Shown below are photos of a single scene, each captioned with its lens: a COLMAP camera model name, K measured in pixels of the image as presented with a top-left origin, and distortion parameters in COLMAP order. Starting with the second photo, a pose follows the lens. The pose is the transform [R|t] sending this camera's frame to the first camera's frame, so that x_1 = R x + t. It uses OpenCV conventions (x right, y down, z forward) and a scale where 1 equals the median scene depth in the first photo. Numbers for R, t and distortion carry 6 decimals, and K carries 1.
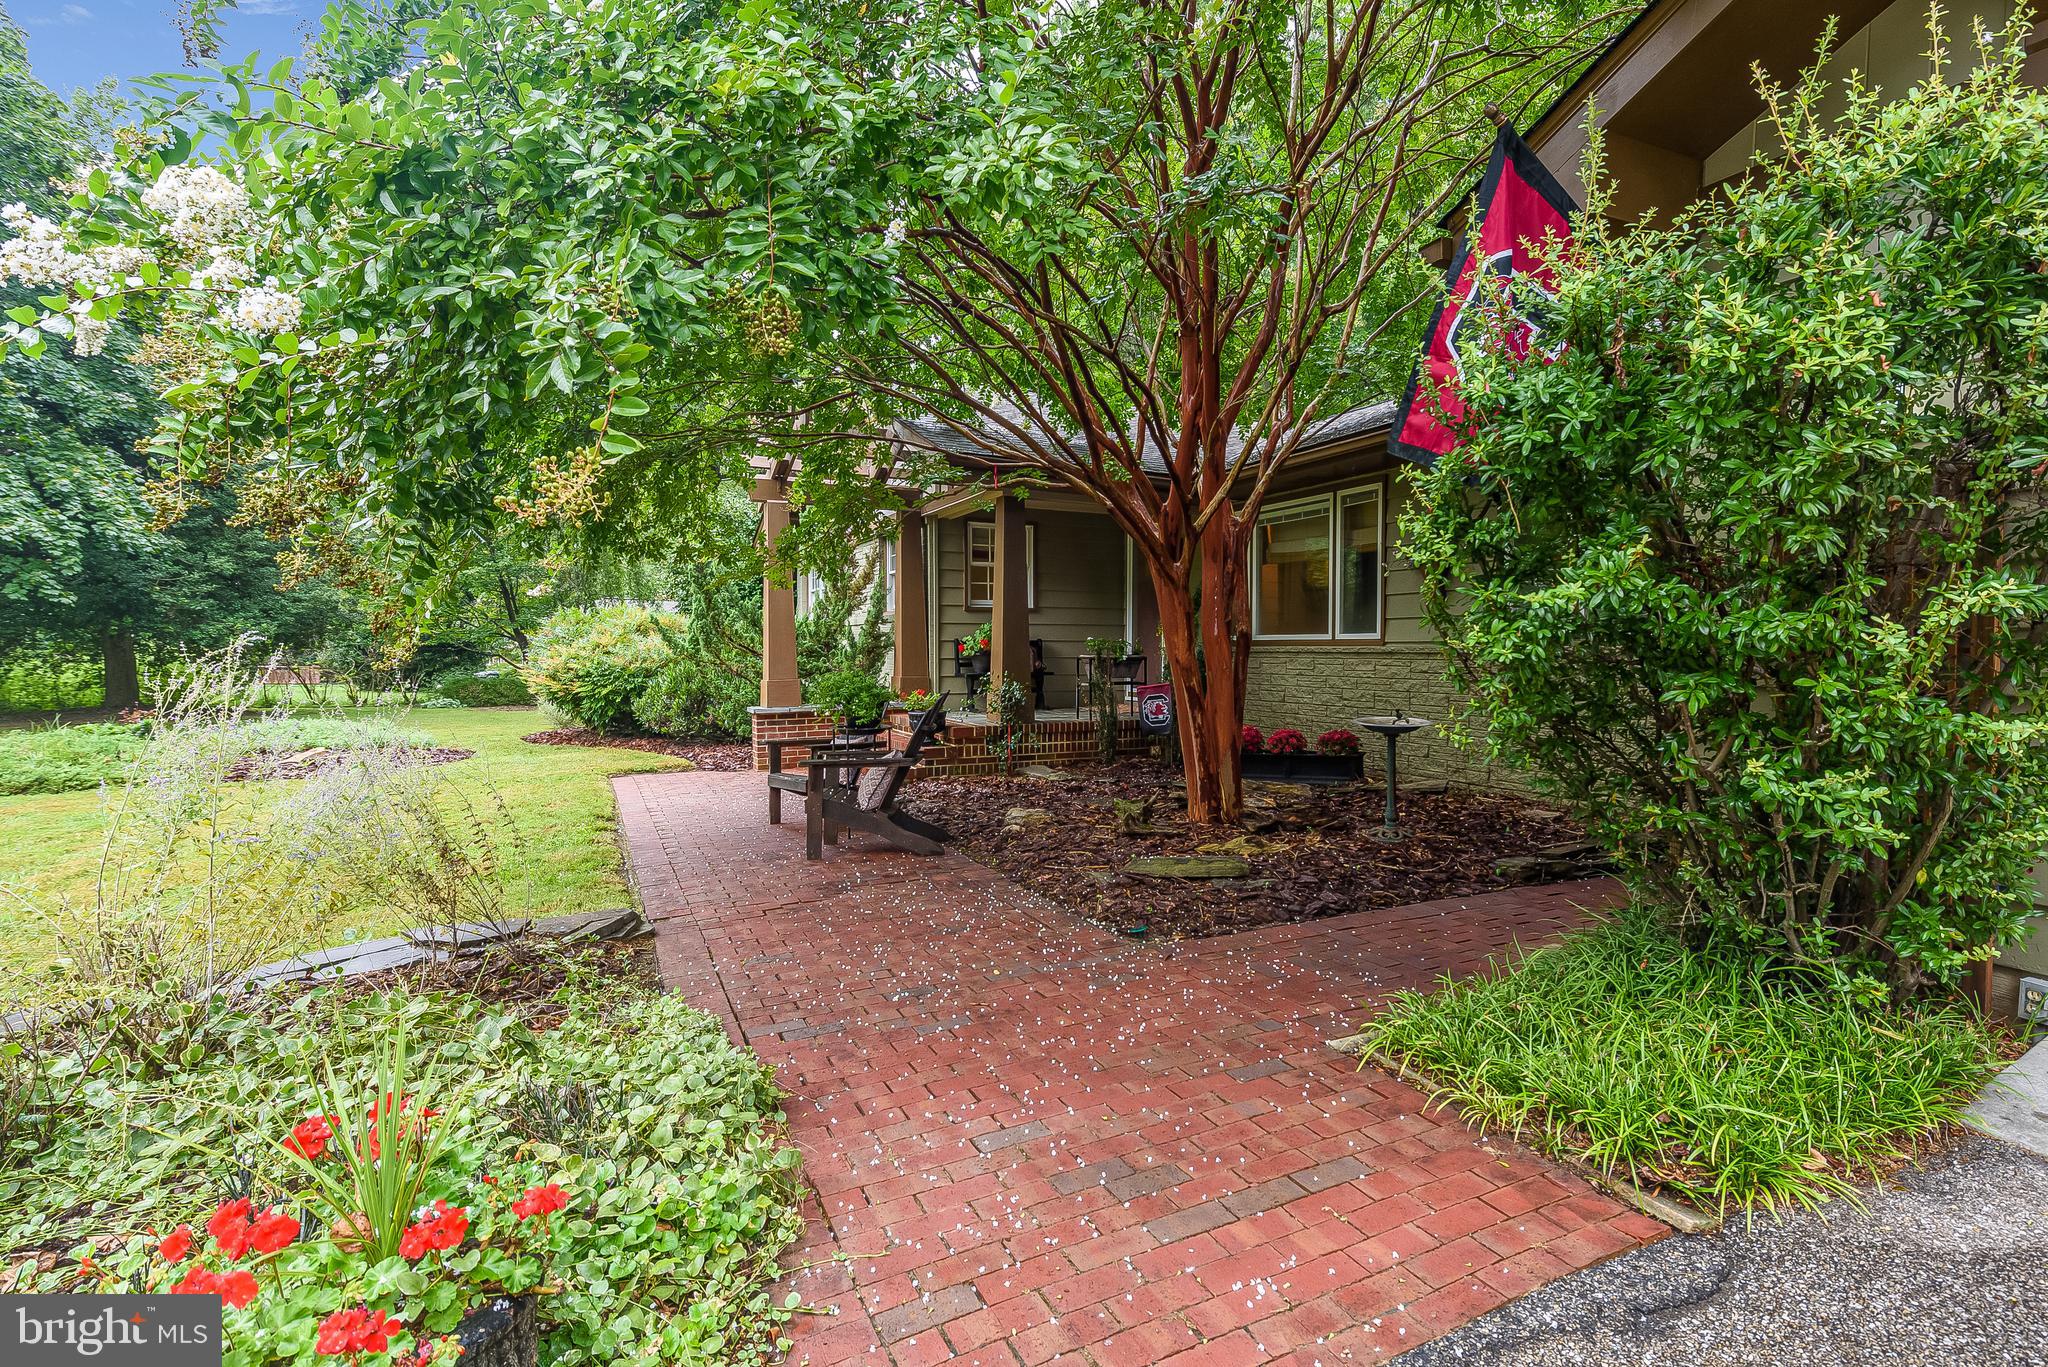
lens RADIAL K [[1073.2, 0, 1025.7], [0, 1073.2, 678.1], [0, 0, 1]] dist [-0.000070, -0.000001]
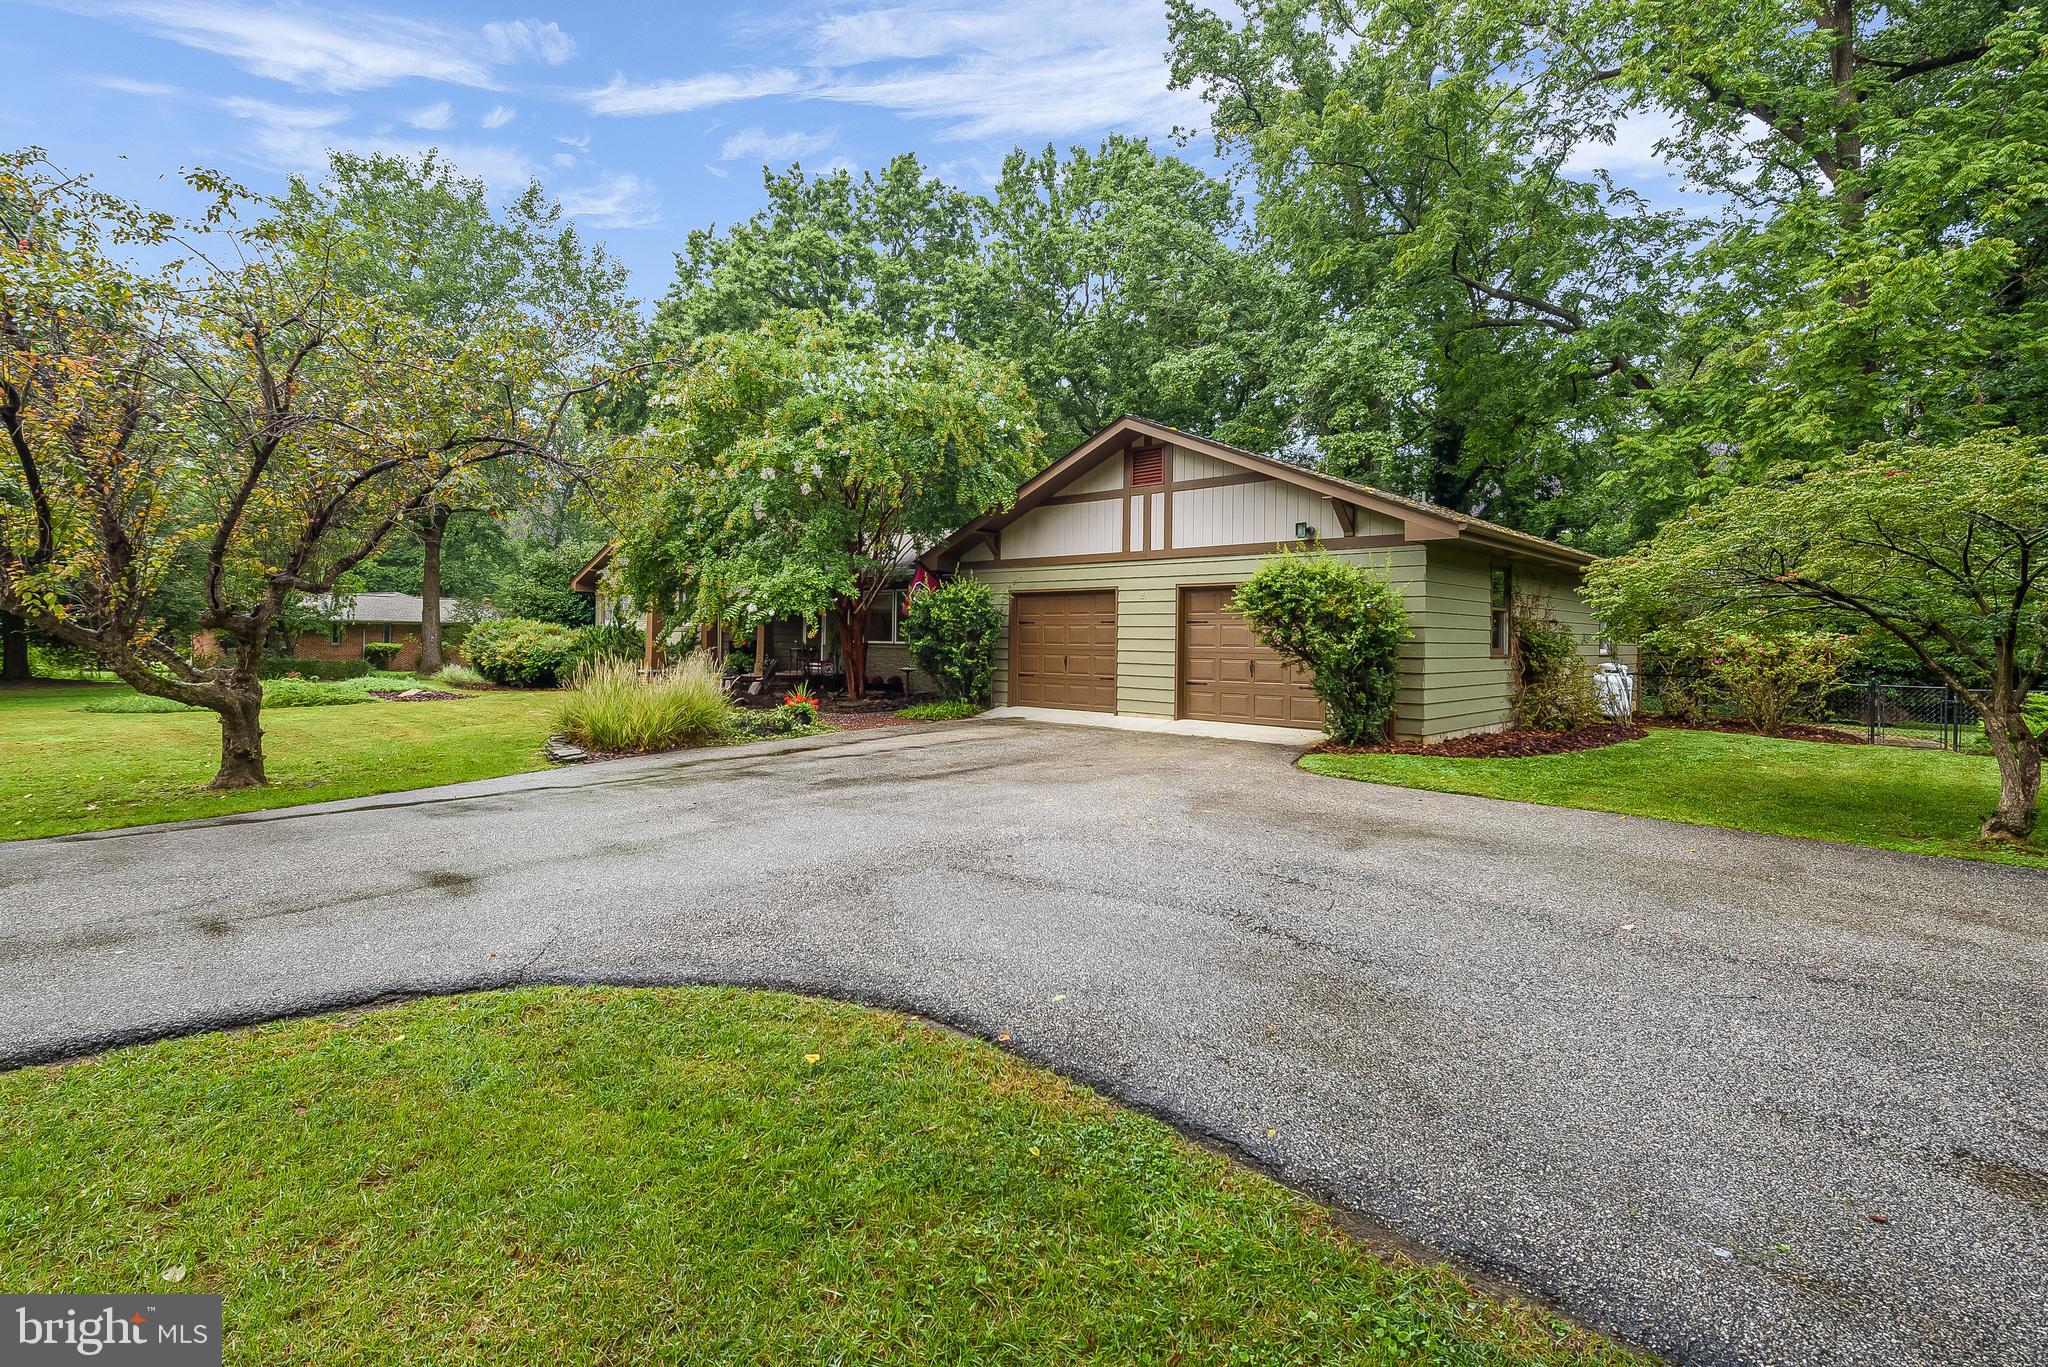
lens RADIAL K [[952.7, 0, 1024.6], [0, 952.7, 676.4], [0, 0, 1]] dist [0.000258, 0.000007]
pose [[0.920849, -0.008389, 0.389830, -0.386940], [0.001664, 0.999844, 0.017586, 0.009047], [-0.389917, -0.015545, 0.920719, -1.465230]]
